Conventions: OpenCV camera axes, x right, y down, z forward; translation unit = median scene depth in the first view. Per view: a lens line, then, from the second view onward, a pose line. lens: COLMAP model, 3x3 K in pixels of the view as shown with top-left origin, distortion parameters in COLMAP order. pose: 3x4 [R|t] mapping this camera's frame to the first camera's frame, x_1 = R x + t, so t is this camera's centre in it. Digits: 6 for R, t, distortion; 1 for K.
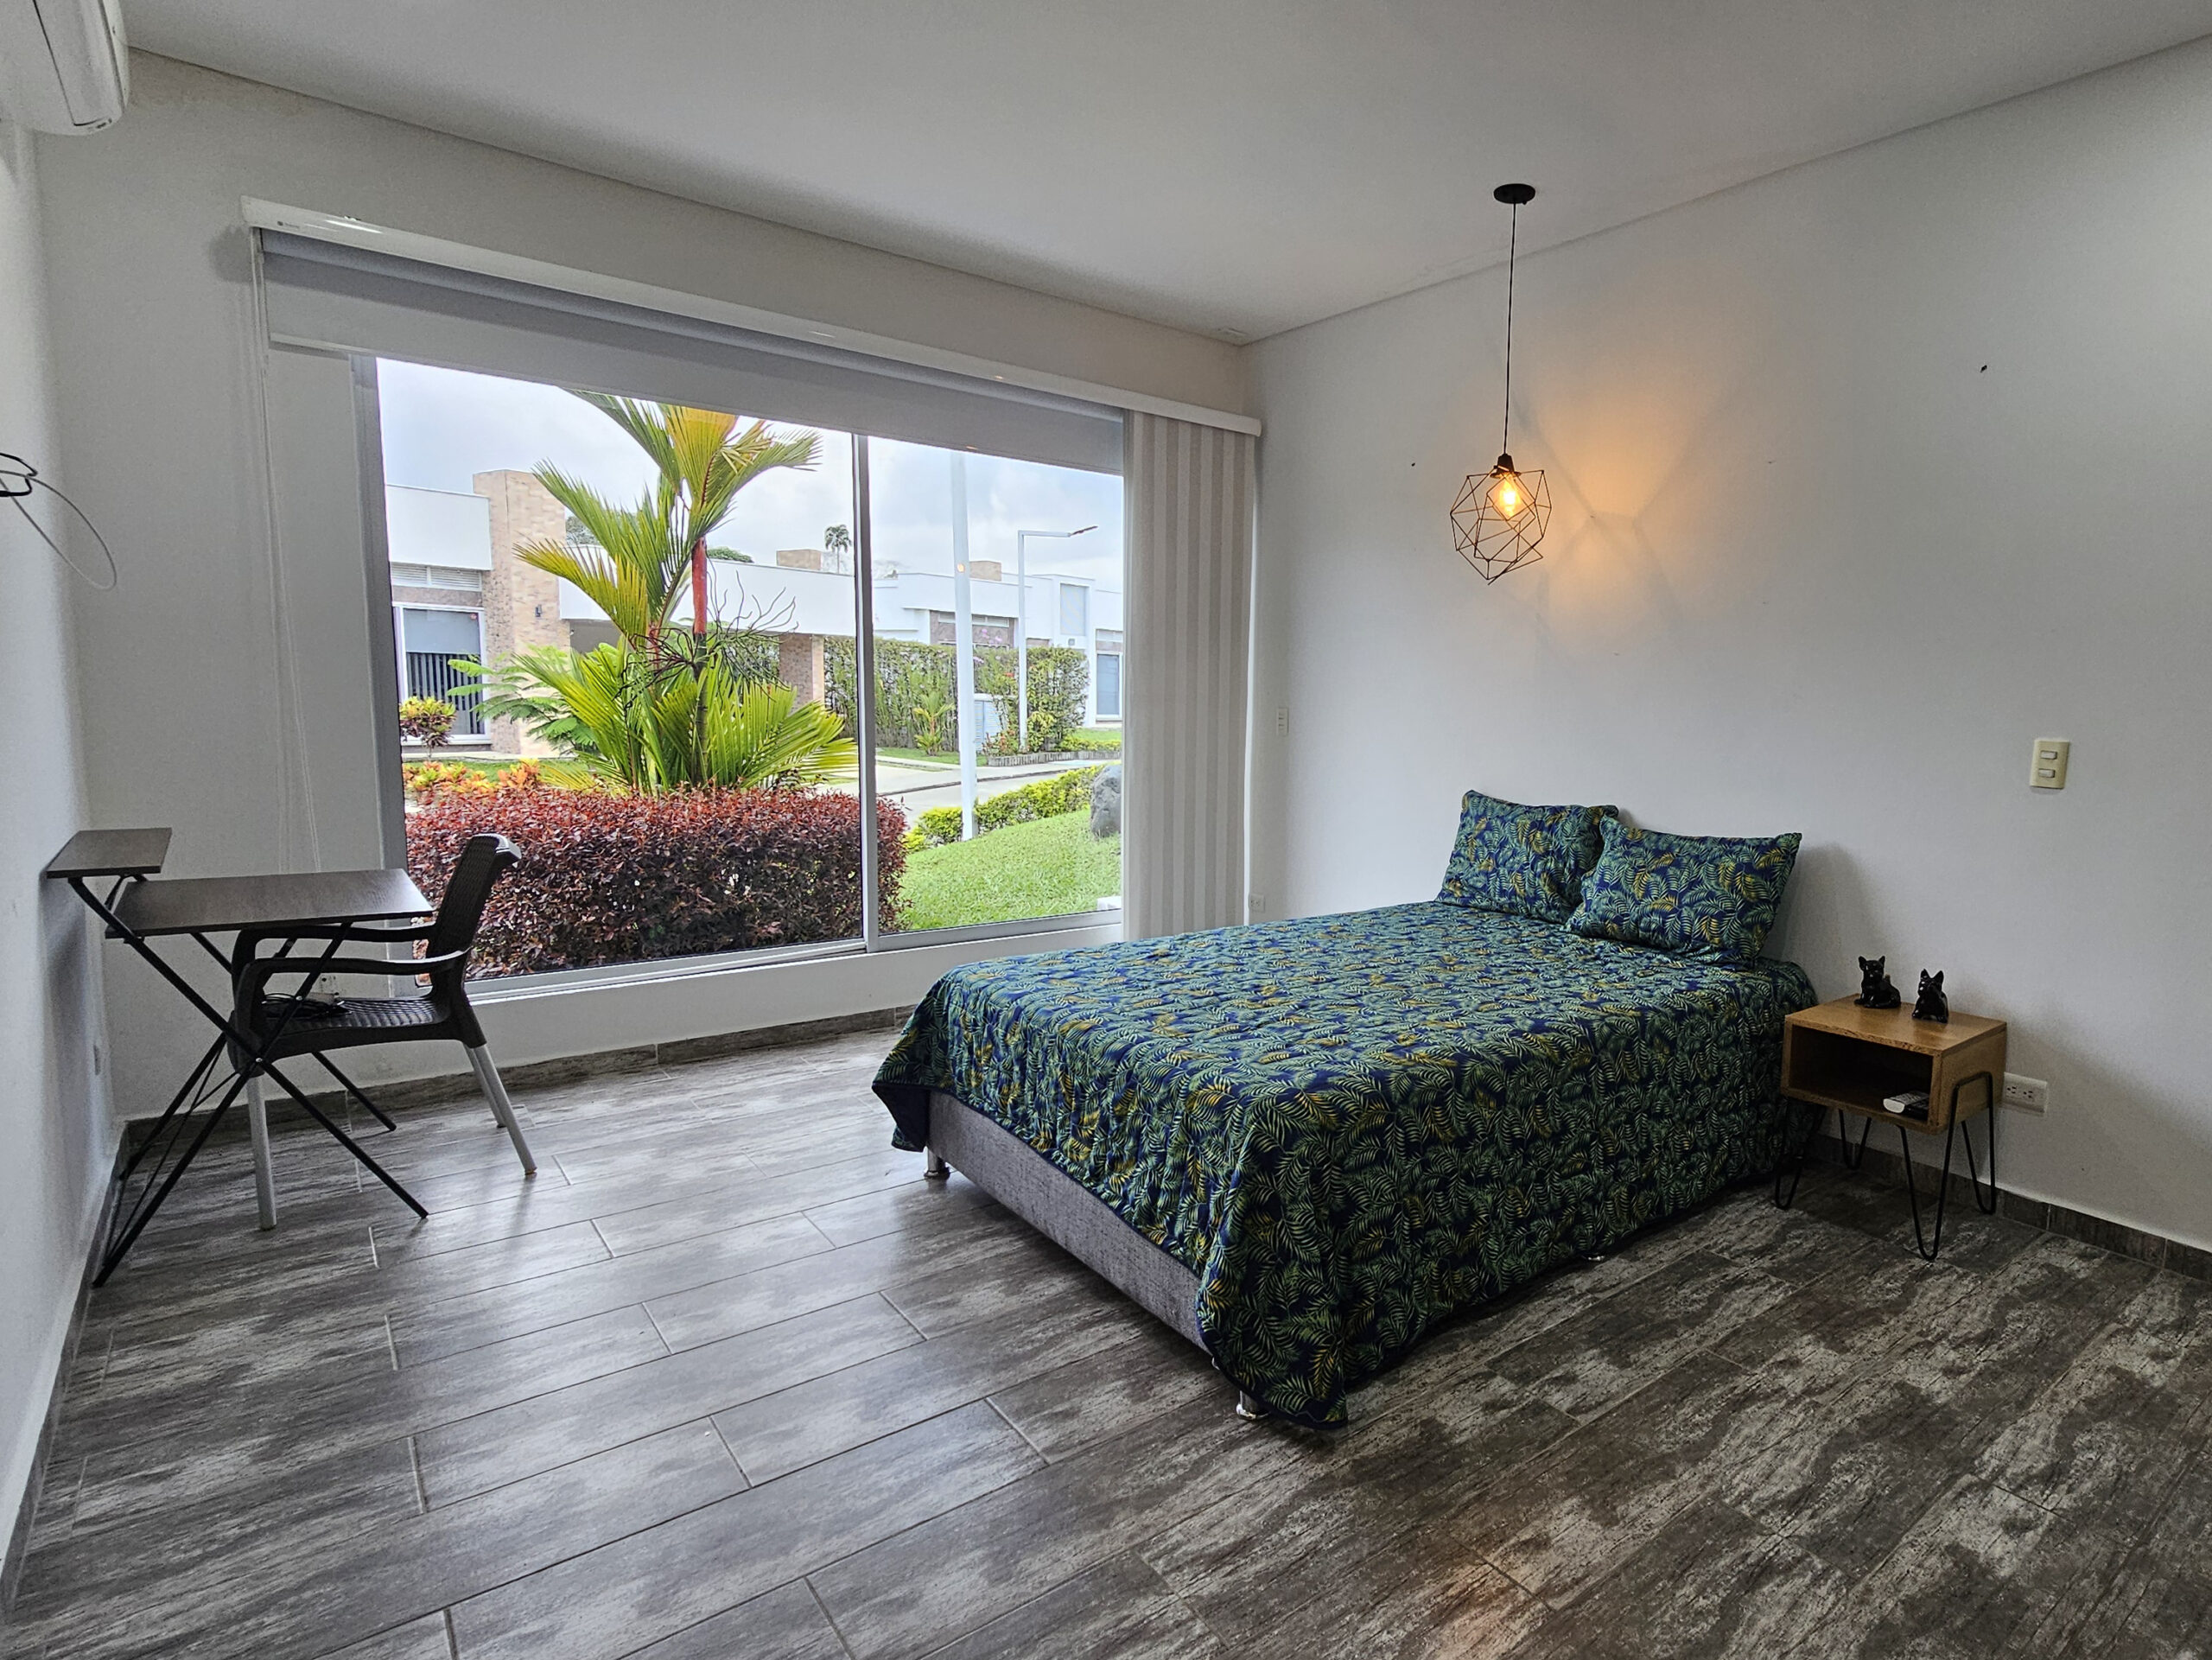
lens RADIAL K [[1404.9, 0, 1108.0], [0, 1404.9, 861.8], [0, 0, 1]] dist [0.002122, -0.002500]
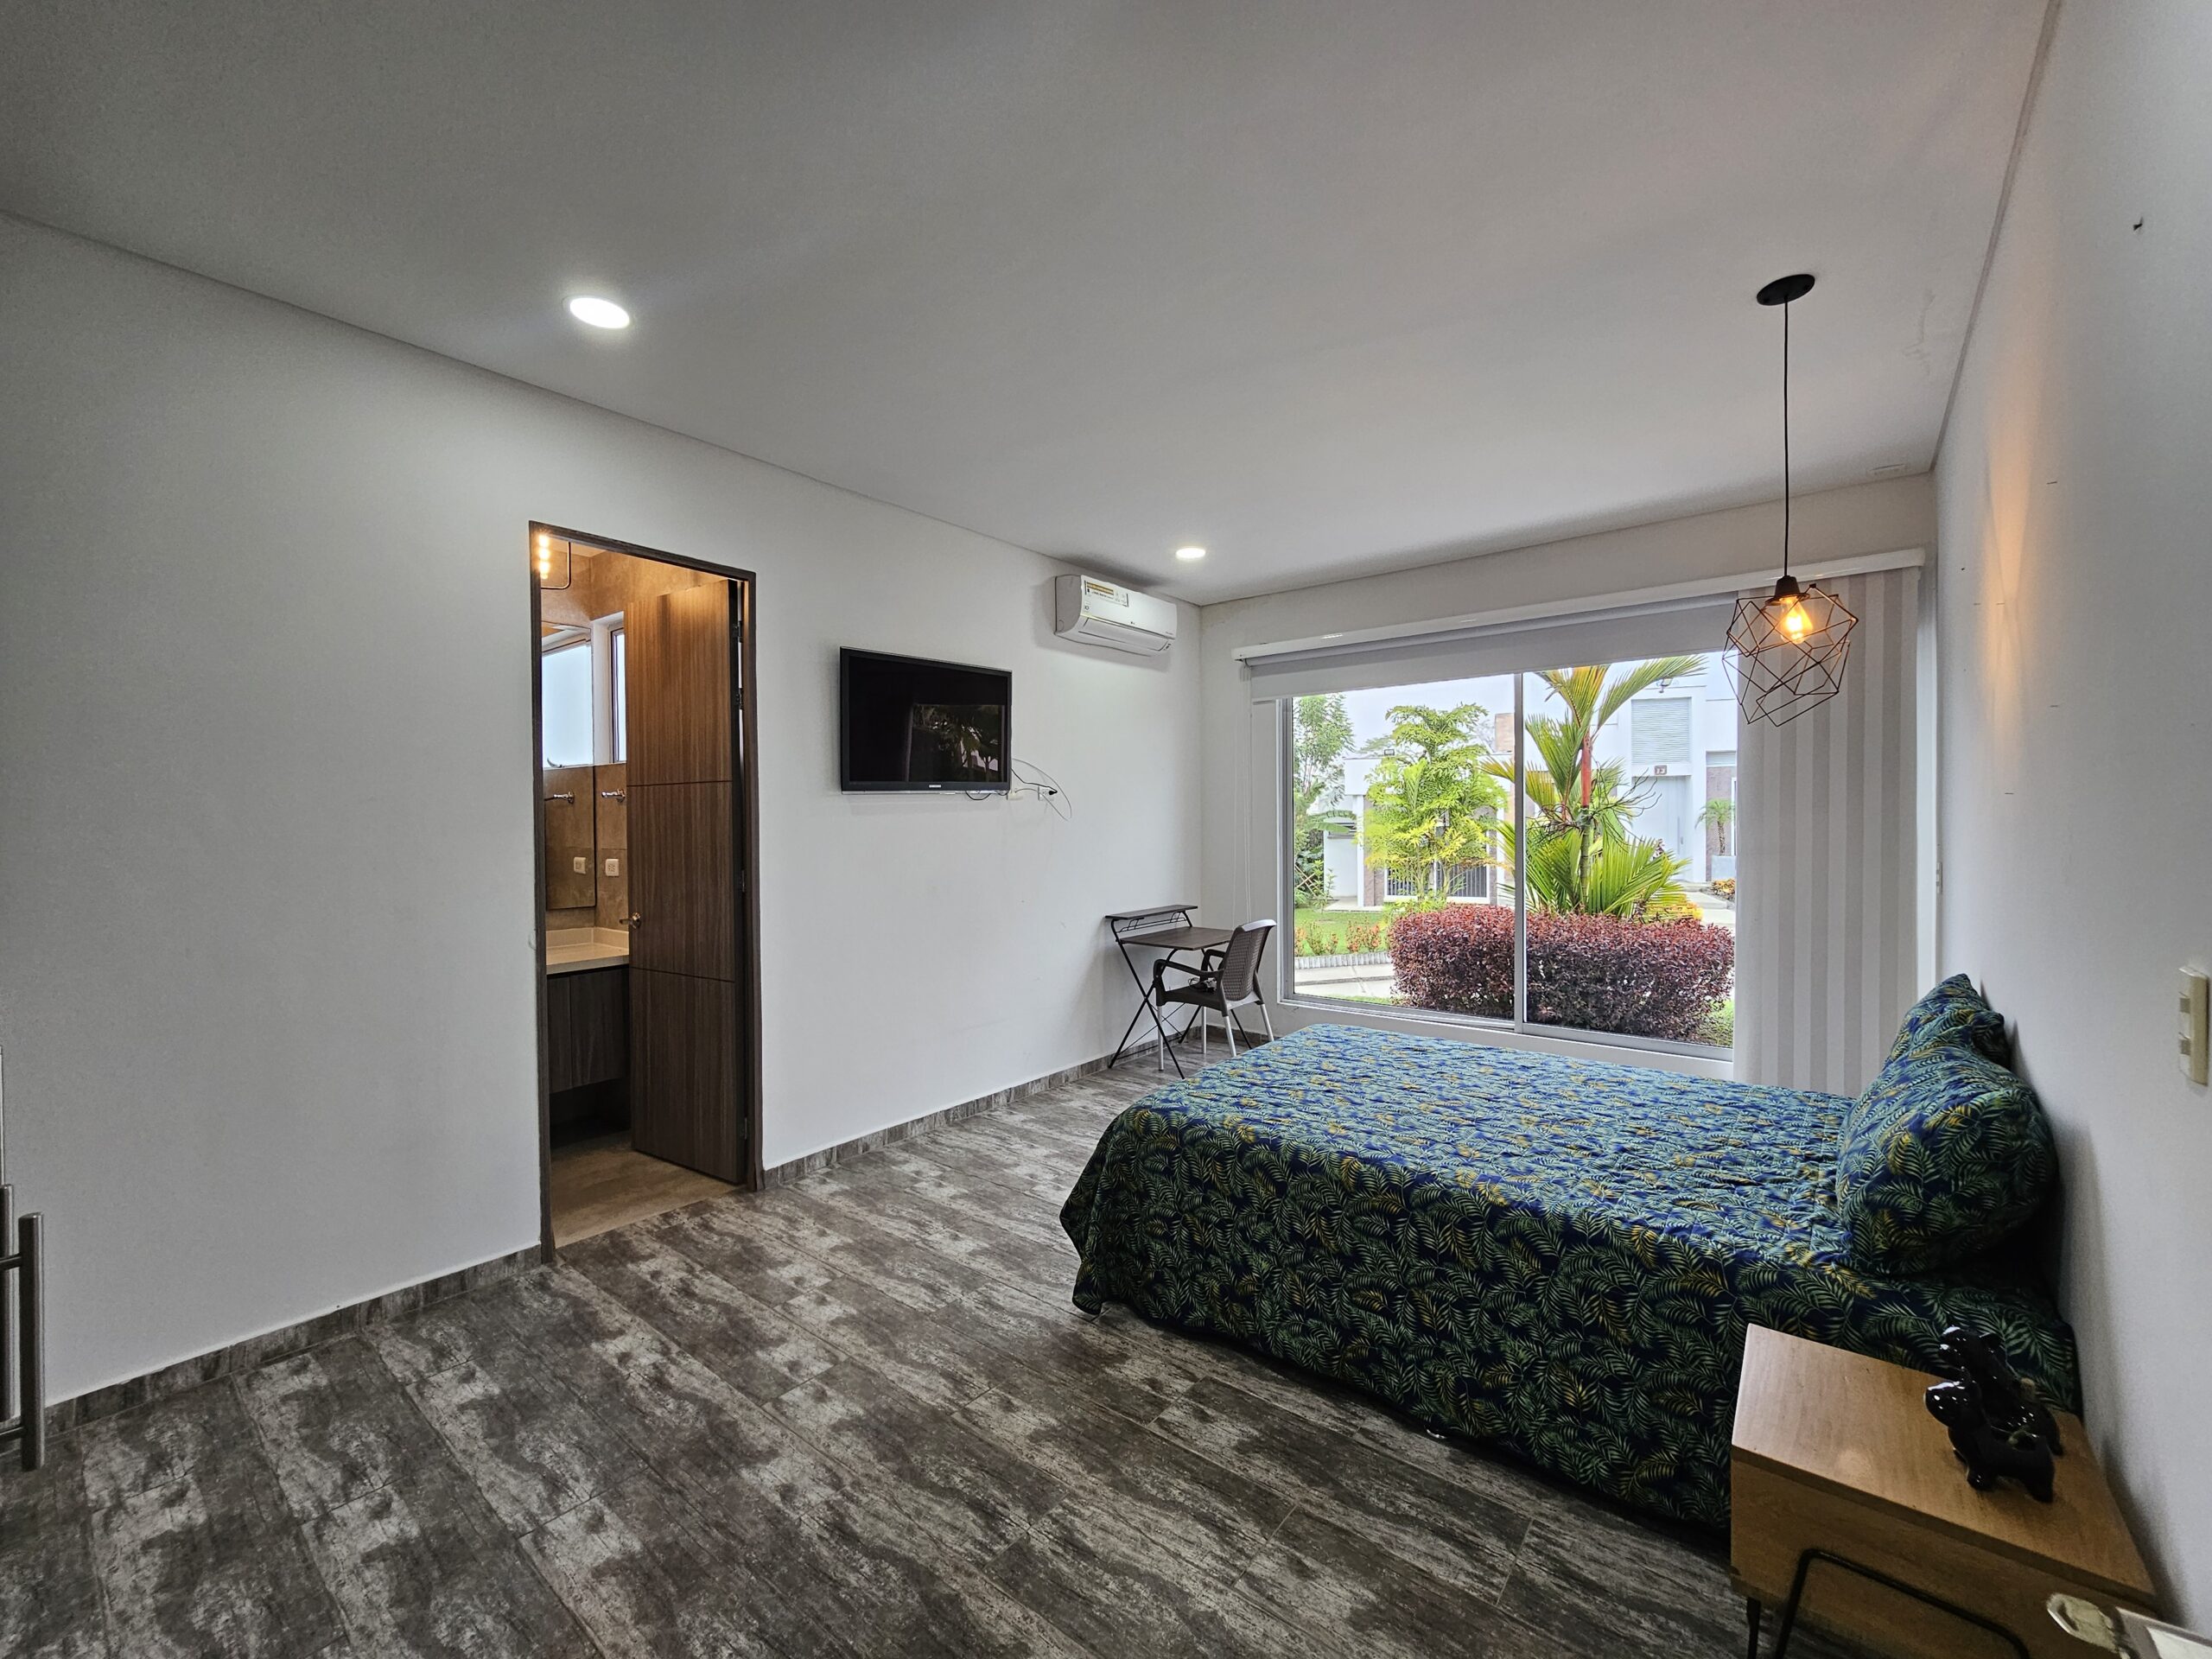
lens RADIAL K [[904.5, 0, 1112.4], [0, 904.5, 828.4], [0, 0, 1]] dist [-0.001225, -0.000424]
pose [[0.136158, -0.023953, -0.990398, 1.010049], [-0.101926, 0.994064, -0.038054, -0.094142], [0.985430, 0.106129, 0.132908, 0.695627]]
